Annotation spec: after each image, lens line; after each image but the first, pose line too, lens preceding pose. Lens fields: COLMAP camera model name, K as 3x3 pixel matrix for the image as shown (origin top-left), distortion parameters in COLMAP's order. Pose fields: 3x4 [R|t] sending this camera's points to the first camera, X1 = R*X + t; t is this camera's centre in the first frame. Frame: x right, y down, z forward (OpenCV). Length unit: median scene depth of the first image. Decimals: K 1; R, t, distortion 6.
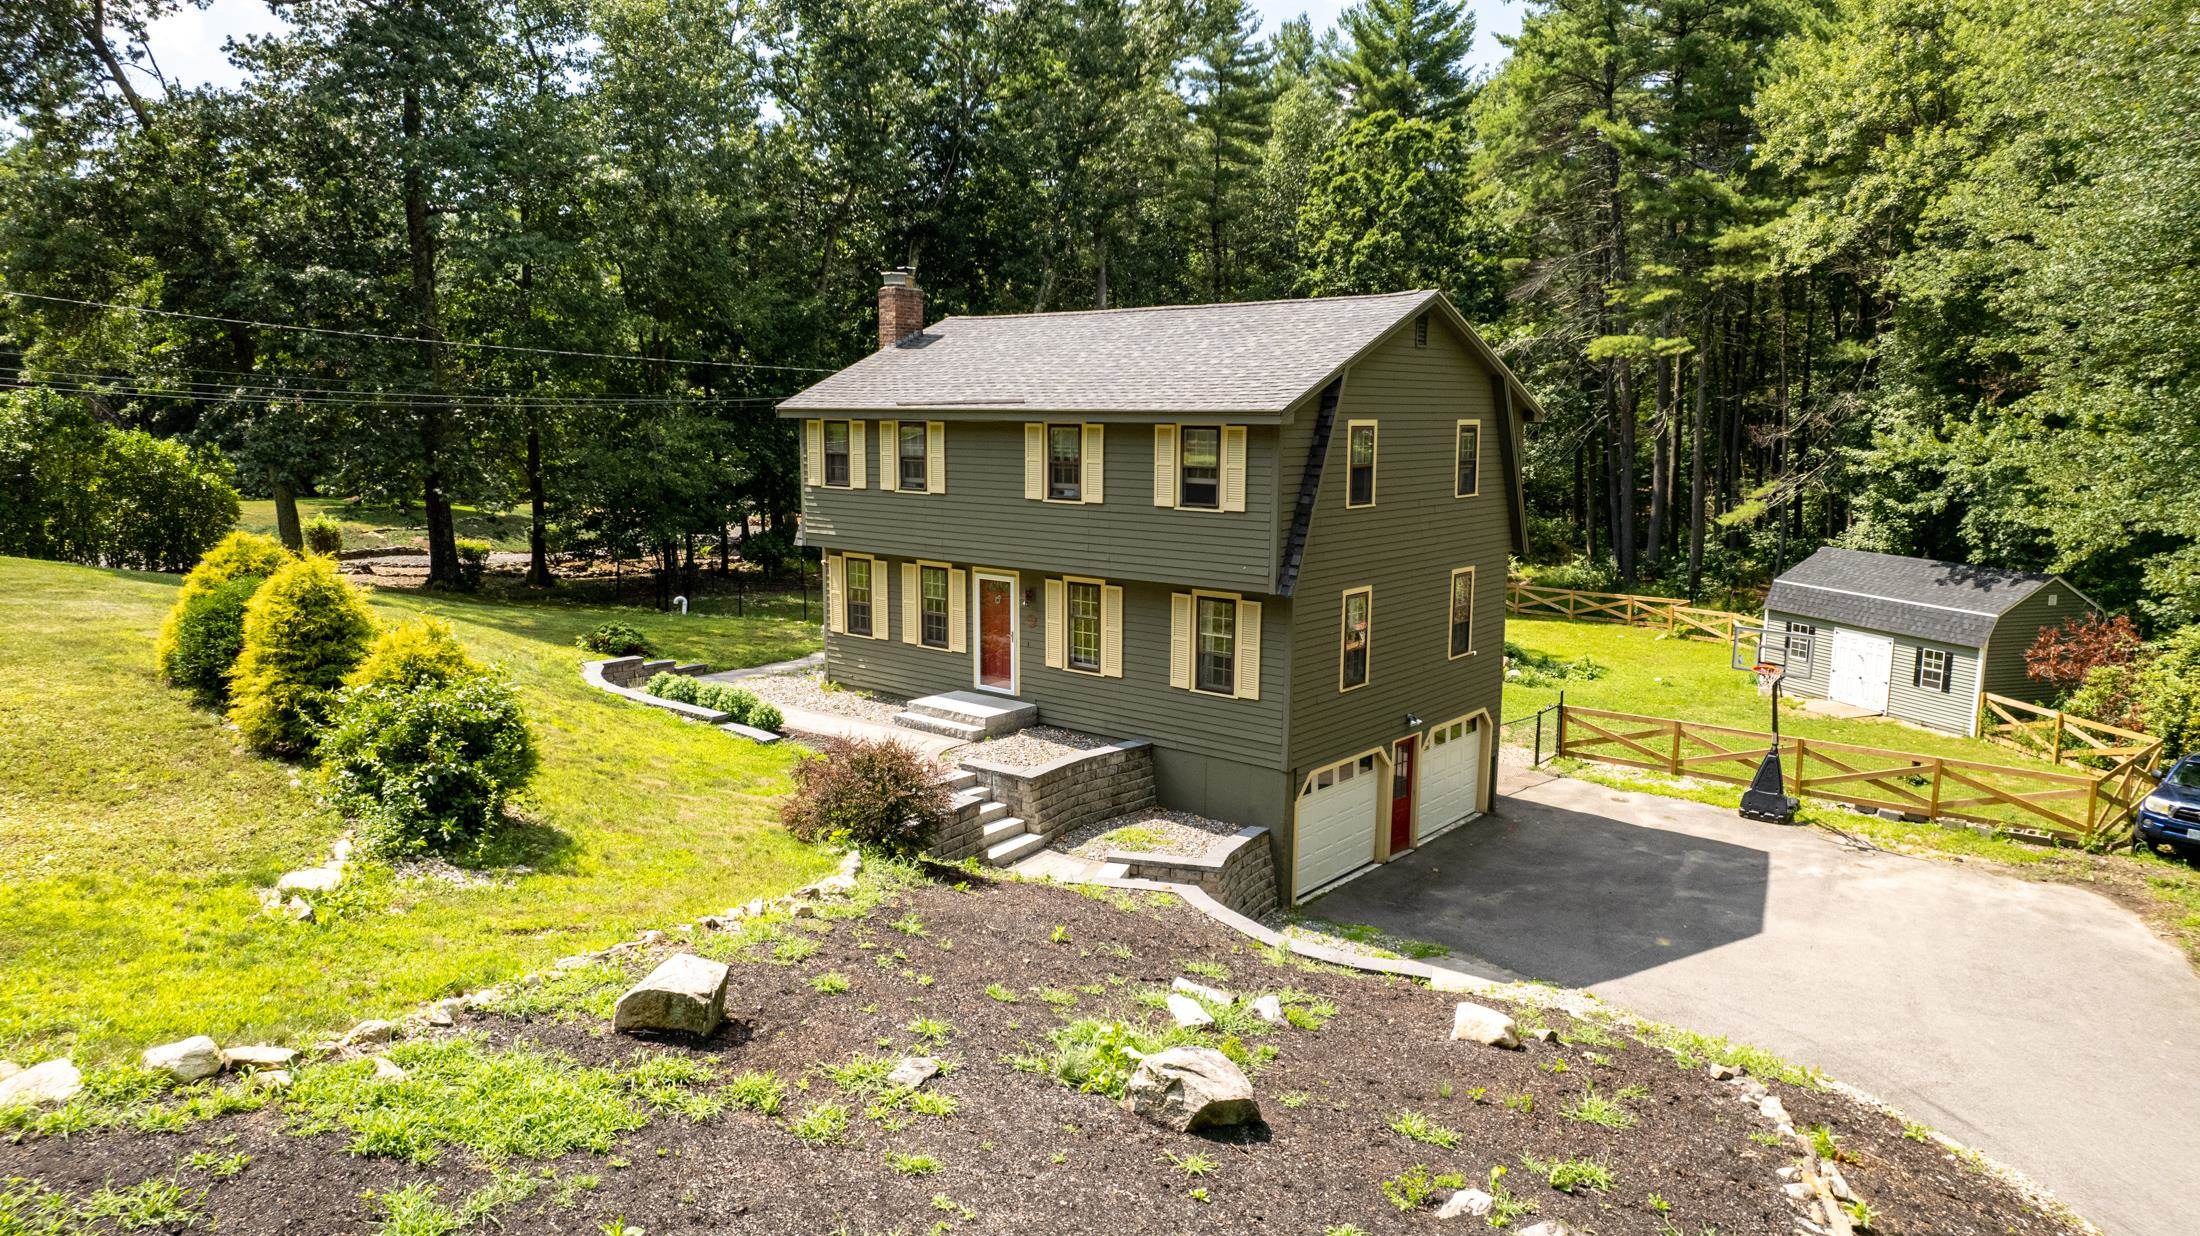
lens RADIAL K [[1403.2, 0, 1100.0], [0, 1403.2, 618.0], [0, 0, 1]] dist [-0.075913, 0.062356]
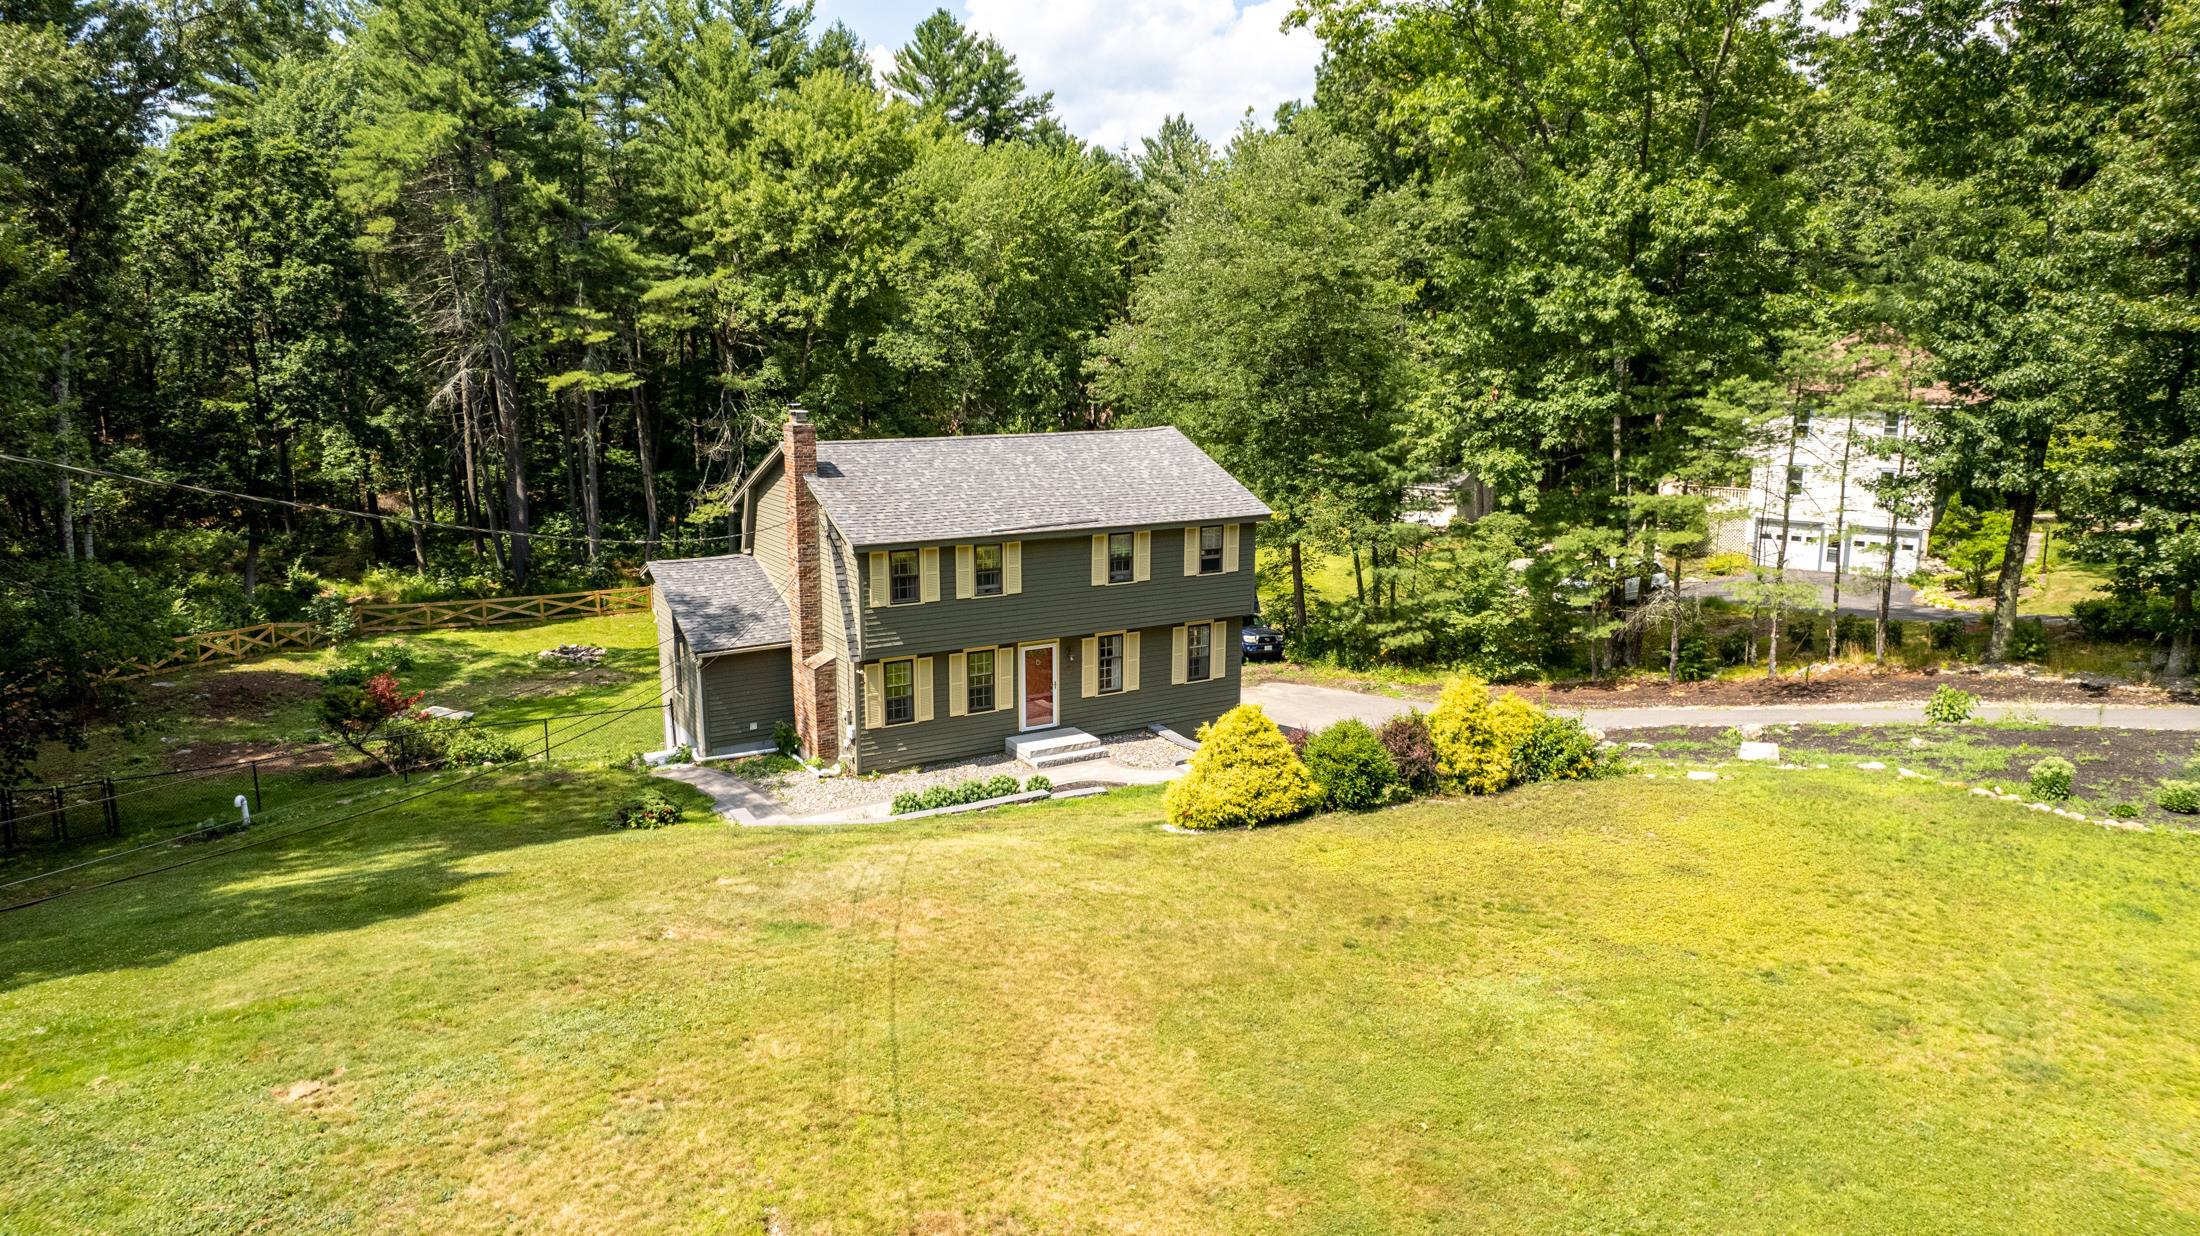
lens RADIAL K [[1403.7, 0, 1100.0], [0, 1403.7, 618.0], [0, 0, 1]] dist [-0.064890, 0.000483]
pose [[0.327821, -0.186057, 0.926238, -1.266679], [0.139456, 0.979205, 0.147339, -0.239810], [-0.934390, 0.080869, 0.346951, 0.446492]]
